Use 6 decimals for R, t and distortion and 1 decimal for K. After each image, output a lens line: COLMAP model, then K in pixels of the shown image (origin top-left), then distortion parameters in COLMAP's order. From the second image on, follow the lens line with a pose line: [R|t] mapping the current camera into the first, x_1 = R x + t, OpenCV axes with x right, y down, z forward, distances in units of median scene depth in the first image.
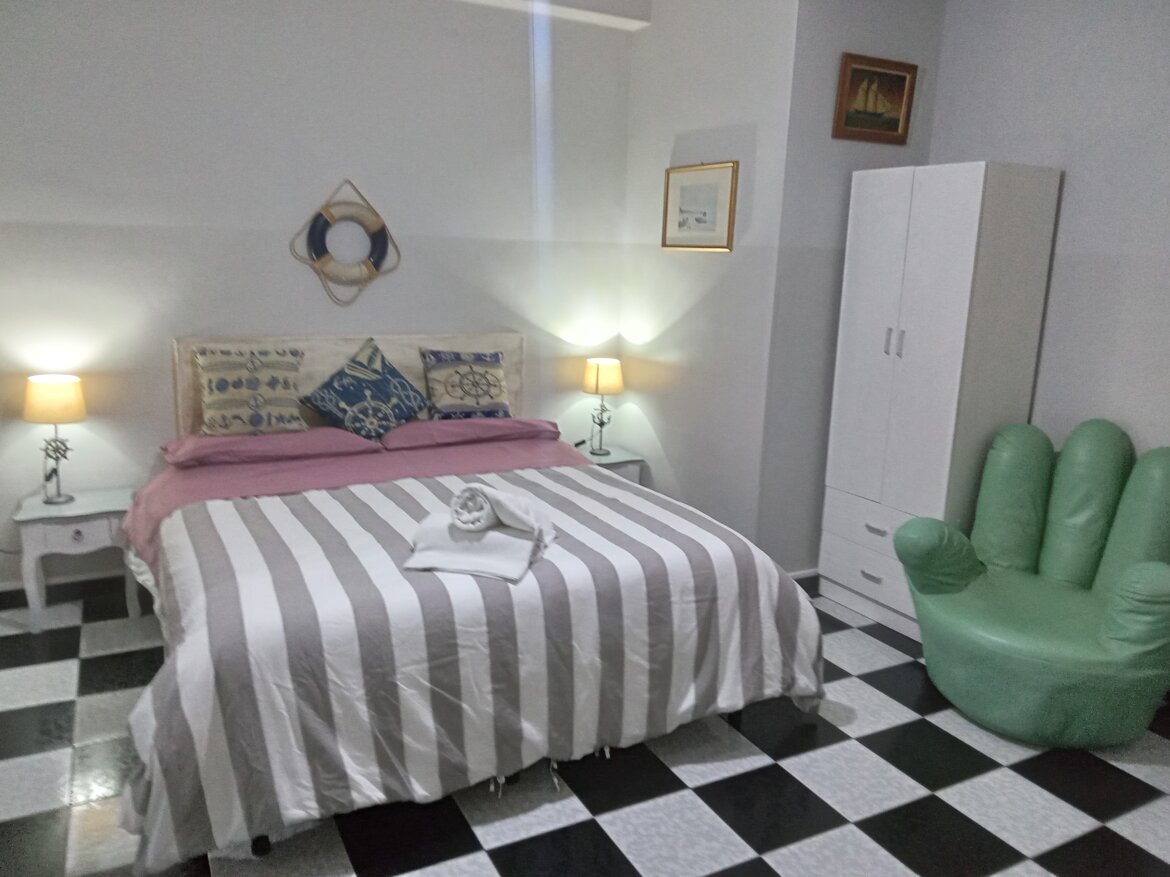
lens RADIAL K [[856.4, 0, 585.0], [0, 856.4, 438.5], [0, 0, 1]] dist [0.005261, -0.001482]
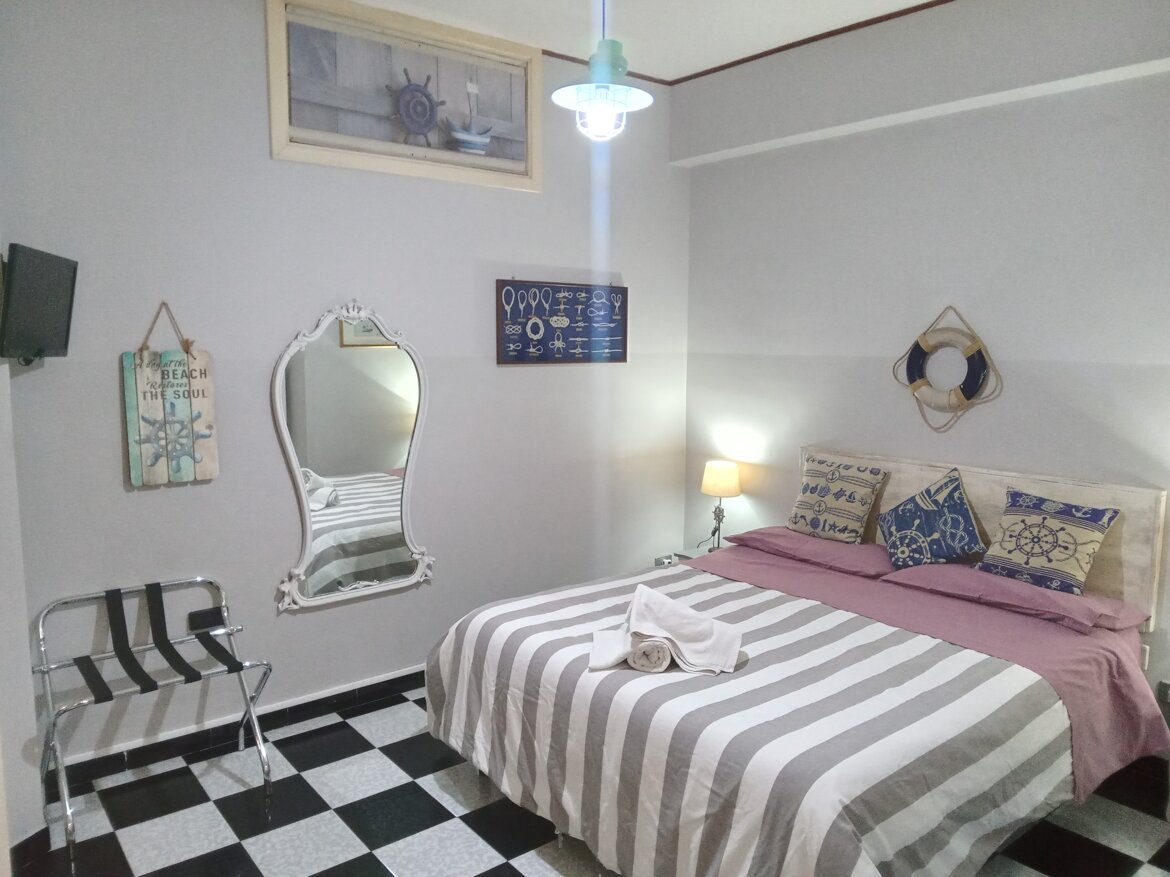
lens RADIAL K [[856.4, 0, 585.0], [0, 856.4, 438.5], [0, 0, 1]] dist [0.005261, -0.001482]
pose [[0.183606, 0.083621, -0.979437, 0.614097], [-0.208888, 0.976938, 0.044250, -0.109766], [0.960549, 0.196468, 0.196839, 0.436256]]
